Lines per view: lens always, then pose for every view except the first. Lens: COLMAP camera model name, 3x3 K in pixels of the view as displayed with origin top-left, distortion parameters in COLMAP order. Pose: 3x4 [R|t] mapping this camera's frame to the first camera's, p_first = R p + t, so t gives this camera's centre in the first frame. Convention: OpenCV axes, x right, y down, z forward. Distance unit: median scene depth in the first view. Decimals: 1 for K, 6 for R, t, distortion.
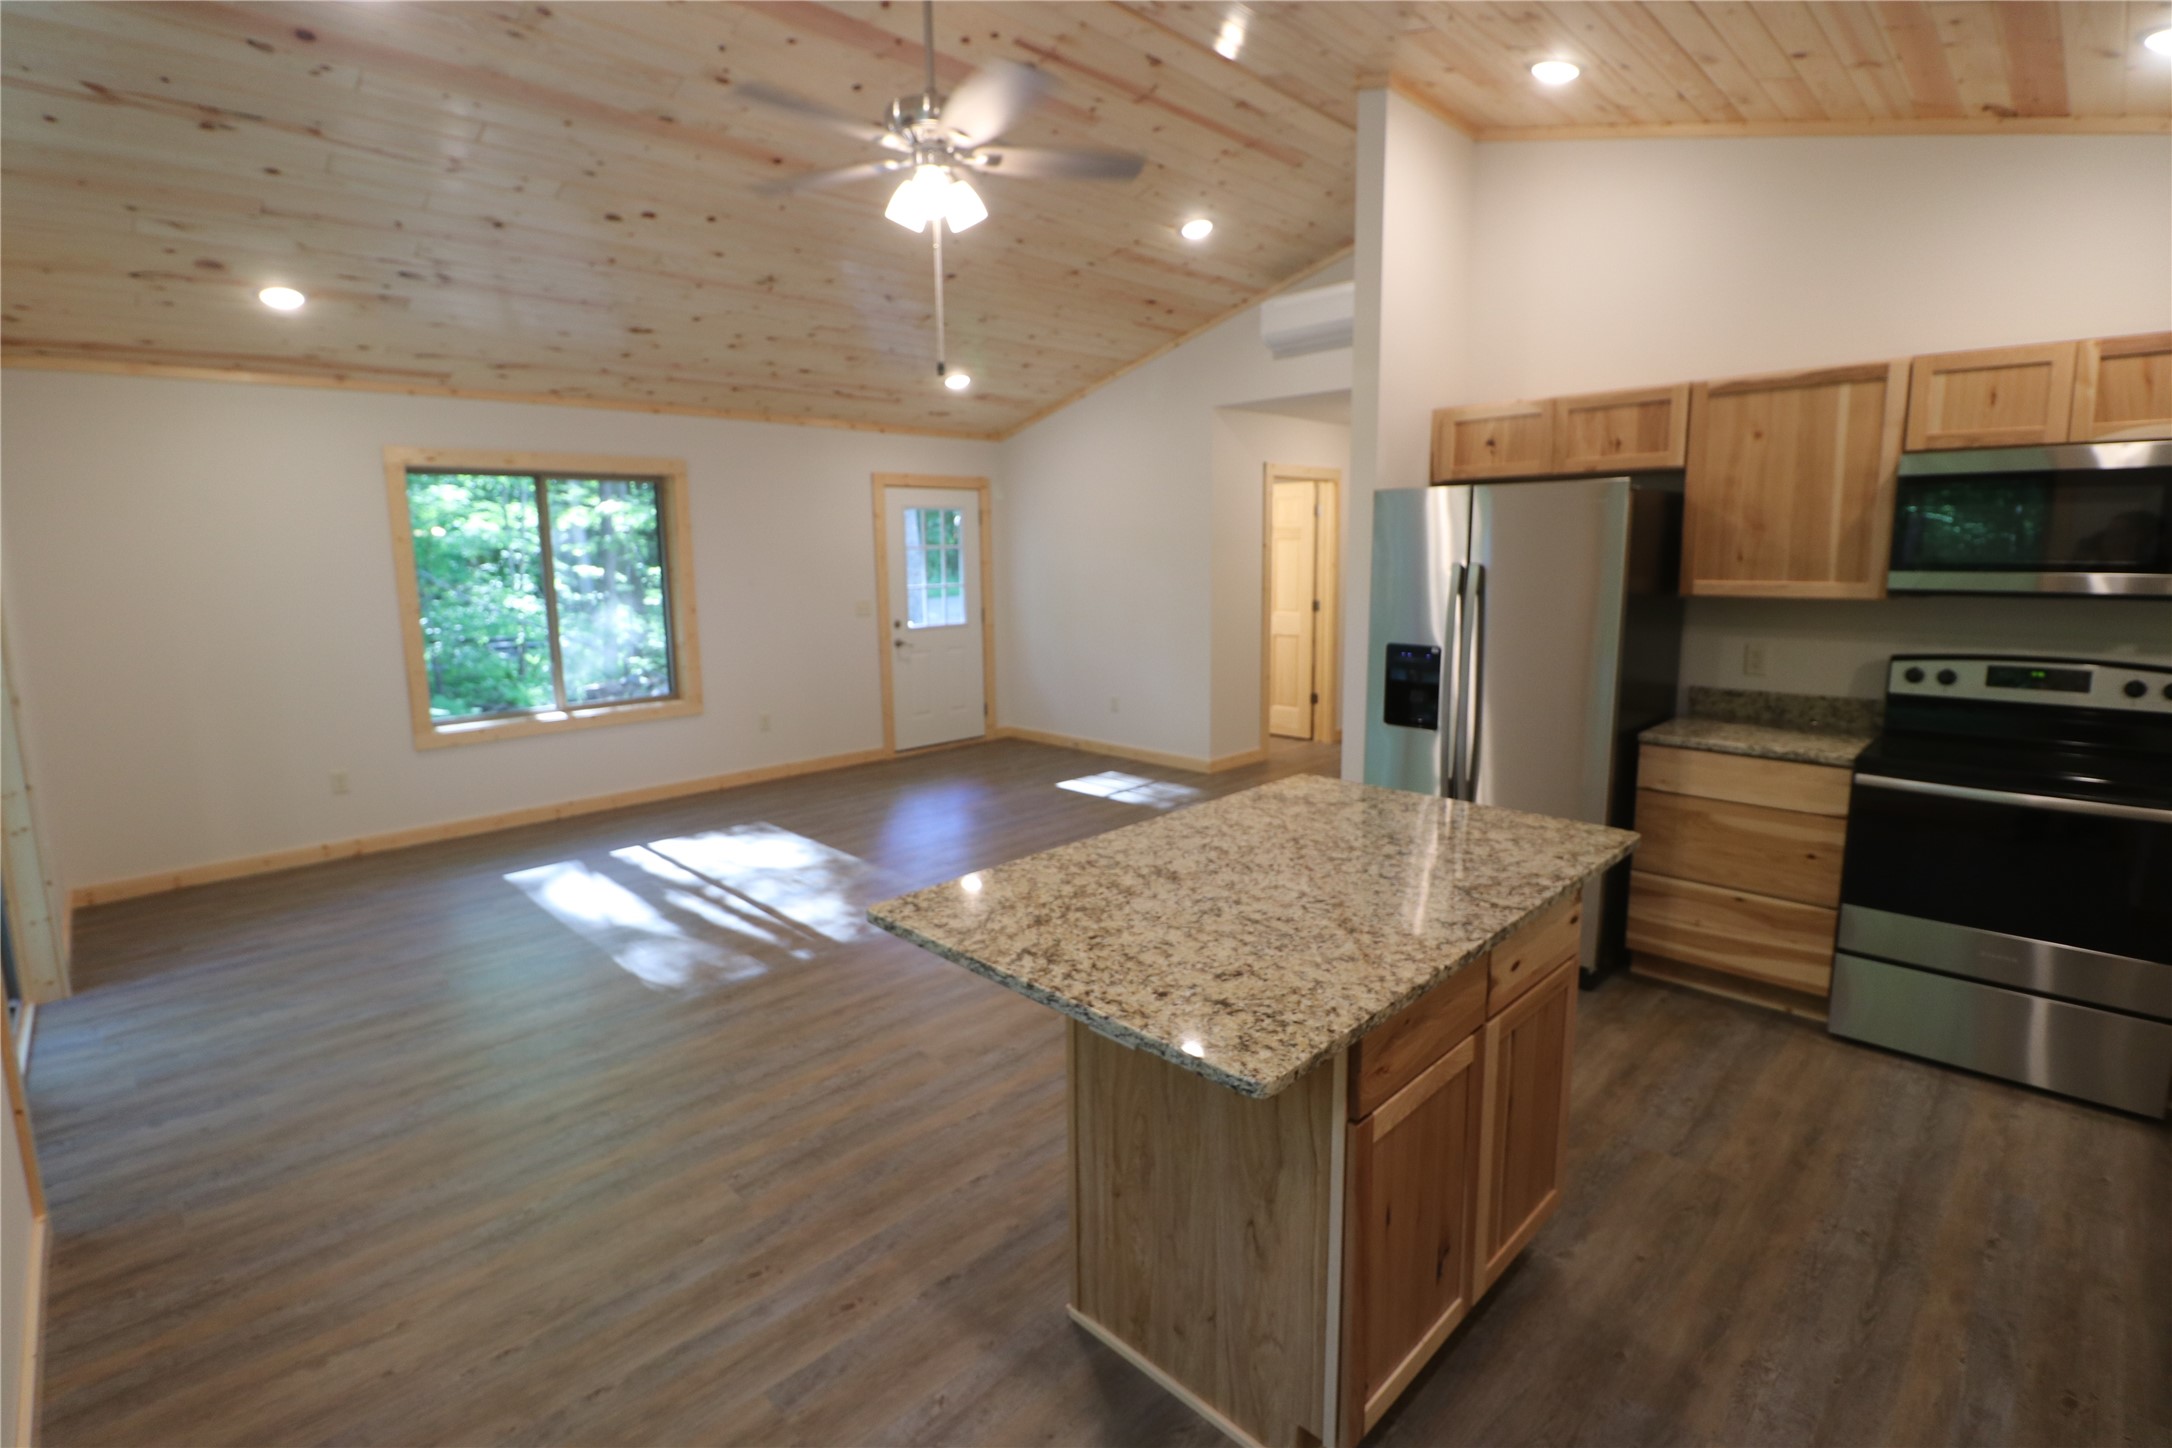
lens RADIAL K [[1005.1, 0, 1065.3], [0, 1005.1, 696.3], [0, 0, 1]] dist [-0.000821, -0.012976]
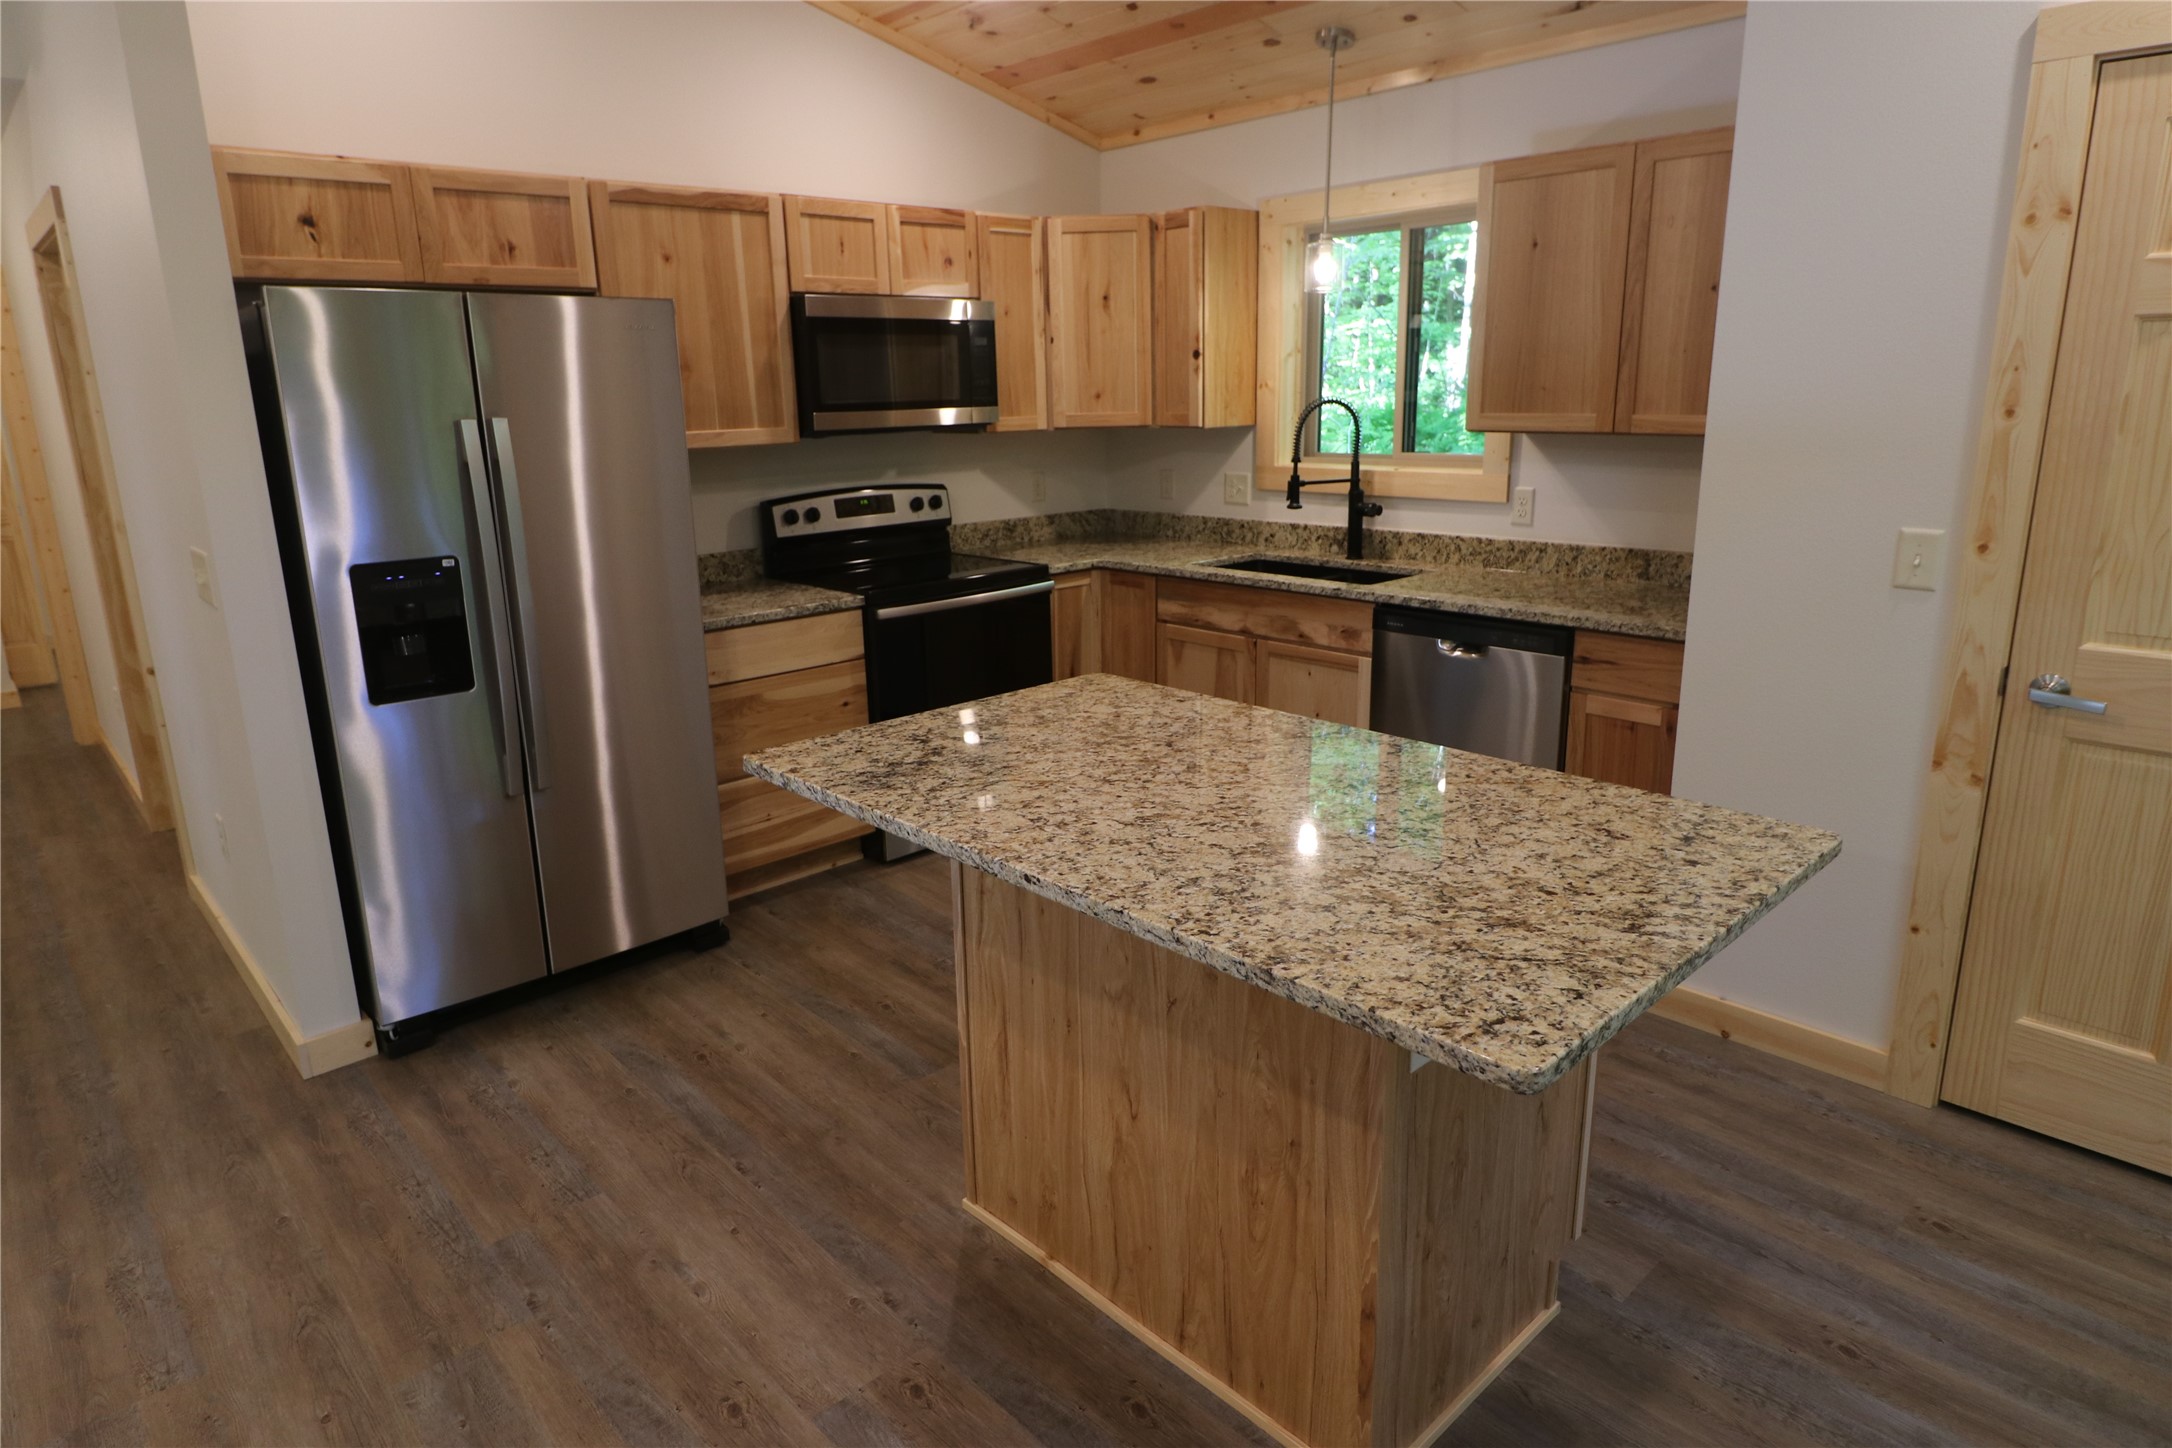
lens RADIAL K [[1258.9, 0, 1068.2], [0, 1258.9, 692.8], [0, 0, 1]] dist [-0.000221, -0.003806]
pose [[0.025095, -0.227117, 0.973544, -0.551274], [0.167842, 0.960984, 0.219861, -0.104852], [-0.985494, 0.157884, 0.062235, 0.829559]]
